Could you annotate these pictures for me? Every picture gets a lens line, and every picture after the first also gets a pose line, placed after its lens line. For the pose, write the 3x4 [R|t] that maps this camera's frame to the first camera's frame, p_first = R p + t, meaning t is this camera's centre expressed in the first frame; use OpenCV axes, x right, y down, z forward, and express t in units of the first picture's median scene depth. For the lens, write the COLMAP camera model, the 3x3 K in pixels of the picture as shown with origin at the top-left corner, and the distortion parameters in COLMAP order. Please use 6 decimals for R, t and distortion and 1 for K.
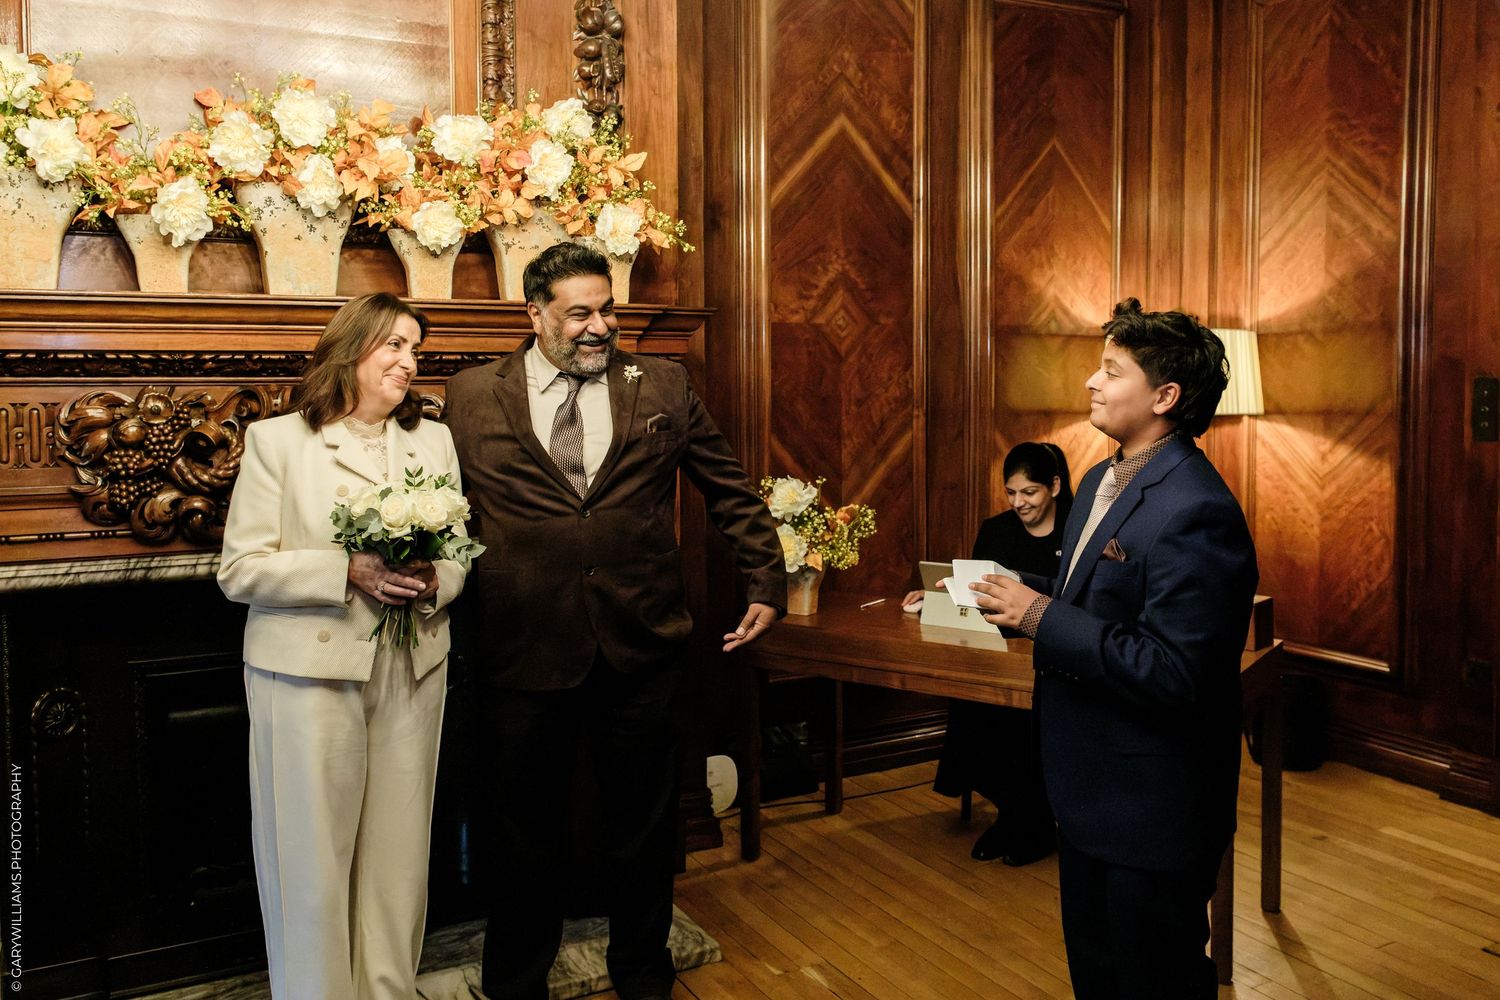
lens RADIAL K [[1288.4, 0, 770.4], [0, 1288.4, 432.4], [0, 0, 1]] dist [0.009761, 0.003894]
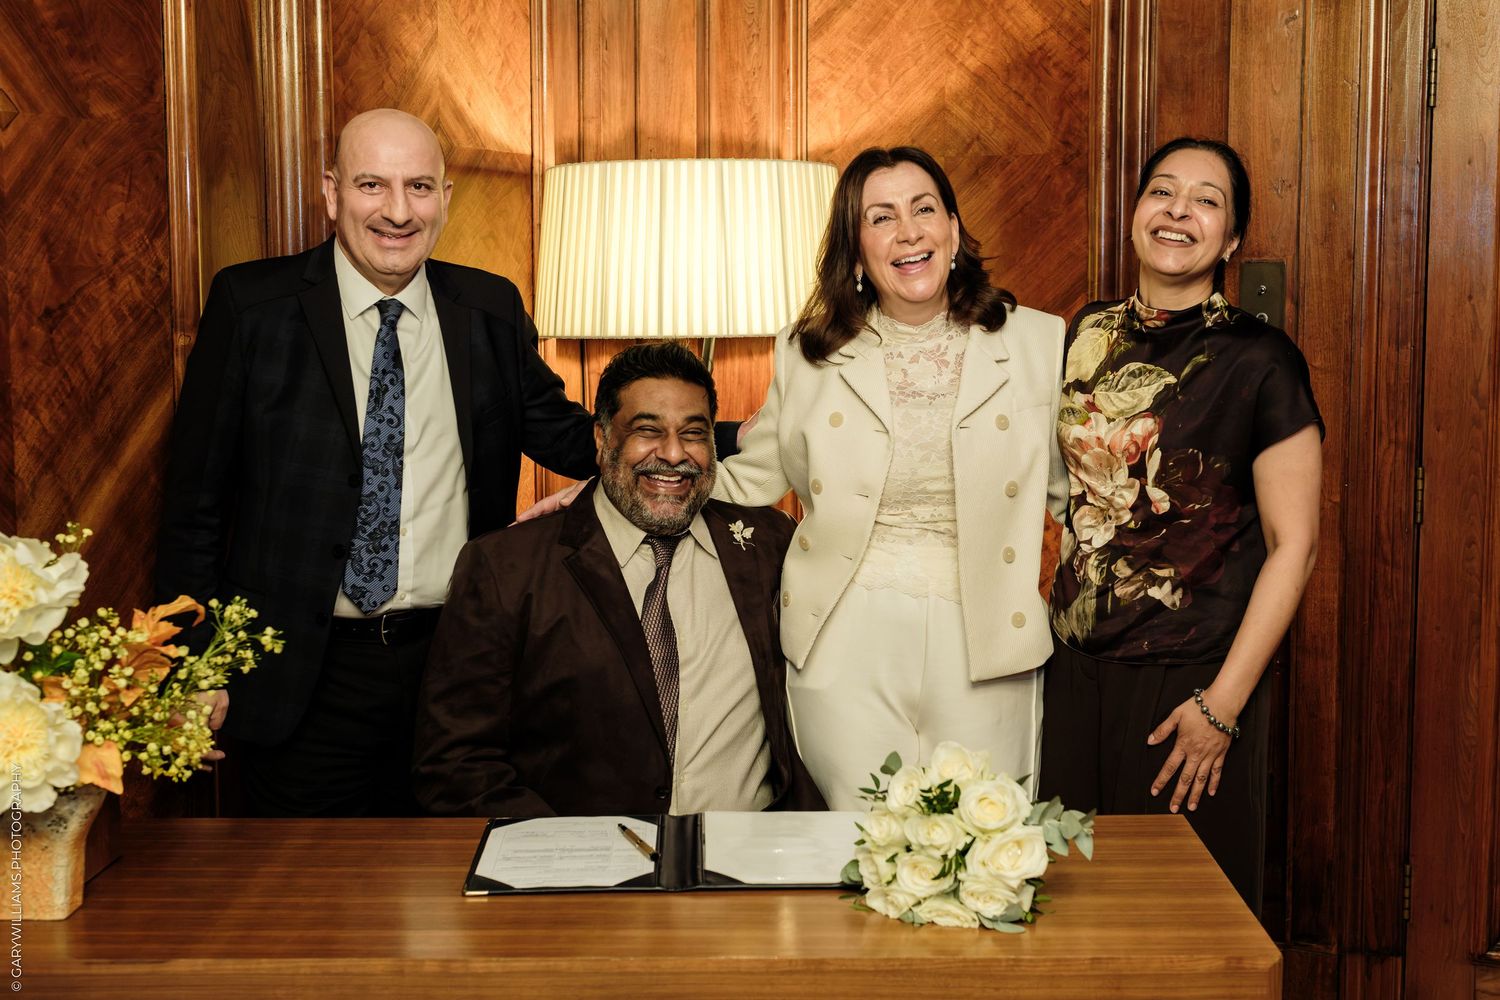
lens RADIAL K [[2056.9, 0, 810.6], [0, 2056.9, 478.0], [0, 0, 1]] dist [0.029168, 0.000000]
pose [[0.817768, -0.054386, 0.572973, -0.142478], [0.024812, 0.997931, 0.059309, -0.008452], [-0.575013, -0.034285, 0.817425, 0.493190]]
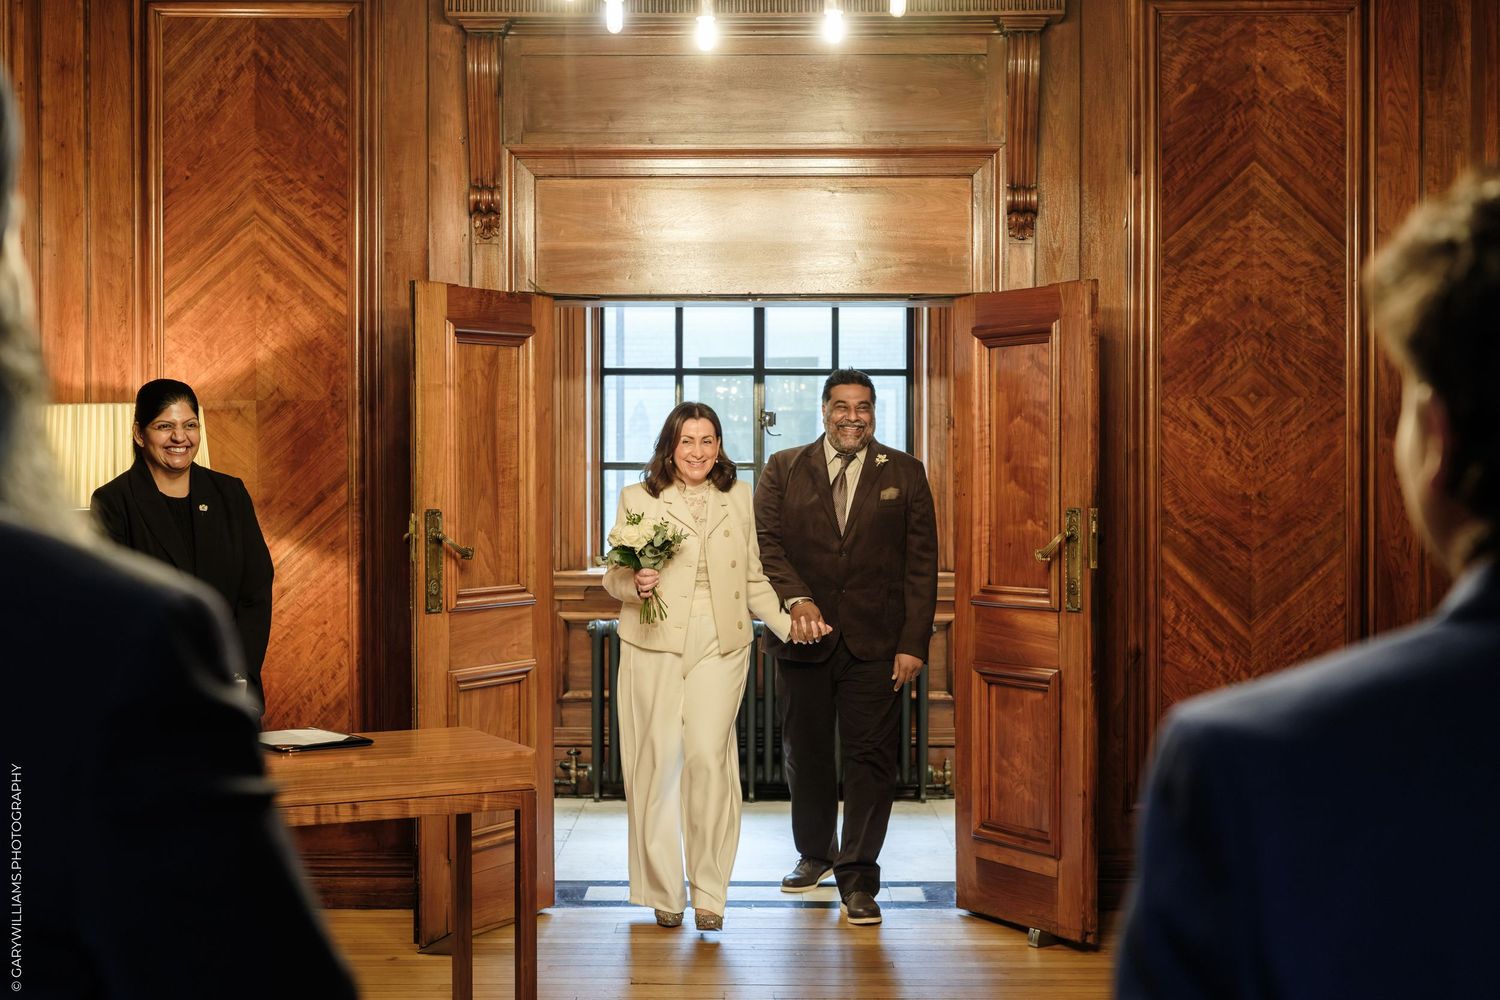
lens RADIAL K [[2410.5, 0, 759.0], [0, 2410.5, 511.9], [0, 0, 1]] dist [0.039389, 0.000000]
pose [[0.492144, -0.010747, 0.870447, -1.156377], [0.041128, 0.999094, -0.010918, 0.029983], [-0.869542, 0.041173, 0.492140, -0.118860]]
